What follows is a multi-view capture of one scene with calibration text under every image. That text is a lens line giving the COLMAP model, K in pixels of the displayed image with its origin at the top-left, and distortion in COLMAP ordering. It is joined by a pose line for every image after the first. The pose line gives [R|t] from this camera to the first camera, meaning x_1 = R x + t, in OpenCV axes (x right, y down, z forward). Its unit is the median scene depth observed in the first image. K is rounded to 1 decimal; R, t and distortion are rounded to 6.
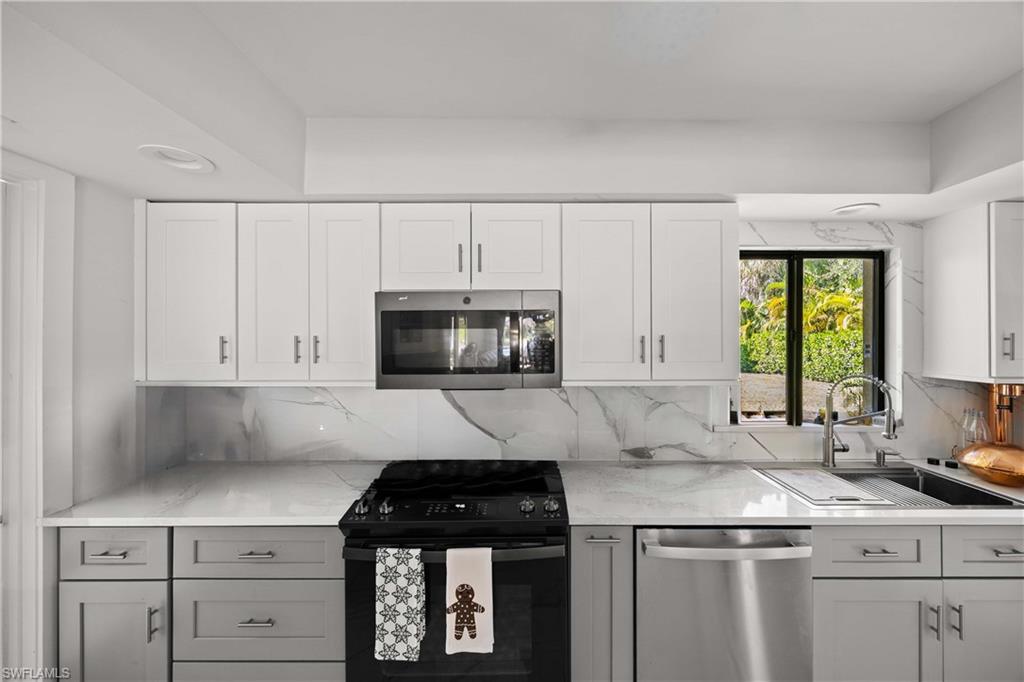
lens RADIAL K [[391.3, 0, 513.5], [0, 391.3, 341.6], [0, 0, 1]] dist [-0.008352, 0.000687]
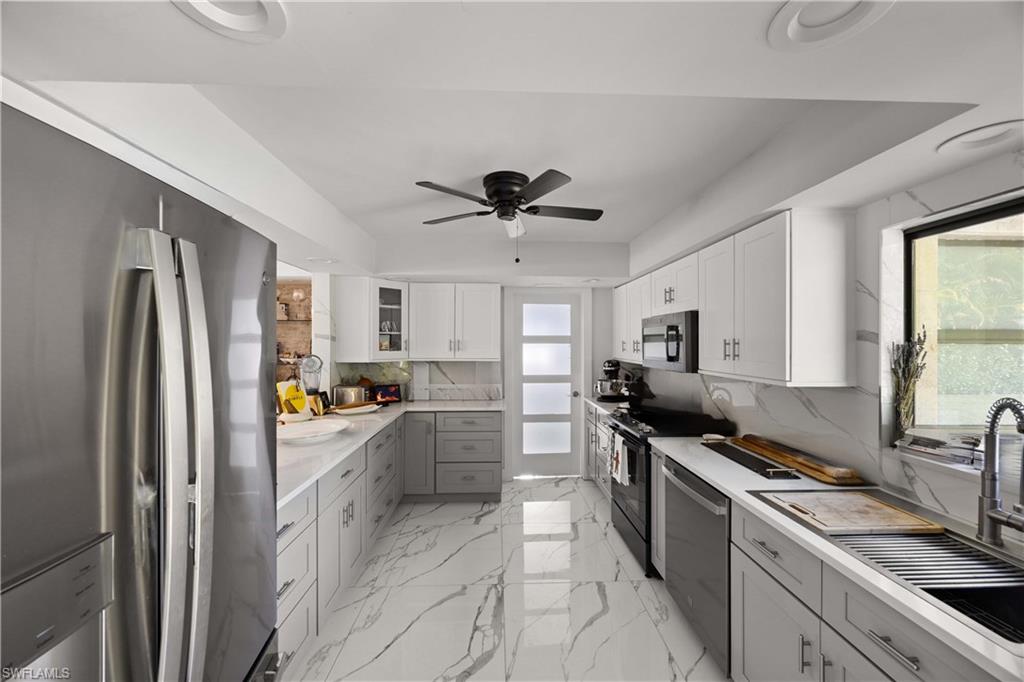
lens RADIAL K [[391.3, 0, 512.5], [0, 391.3, 341.3], [0, 0, 1]] dist [-0.008352, 0.000687]
pose [[0.076547, -0.001804, -0.997064, 1.533432], [-0.002816, 0.999994, -0.002025, -0.005222], [0.997062, 0.002963, 0.076542, 0.192752]]
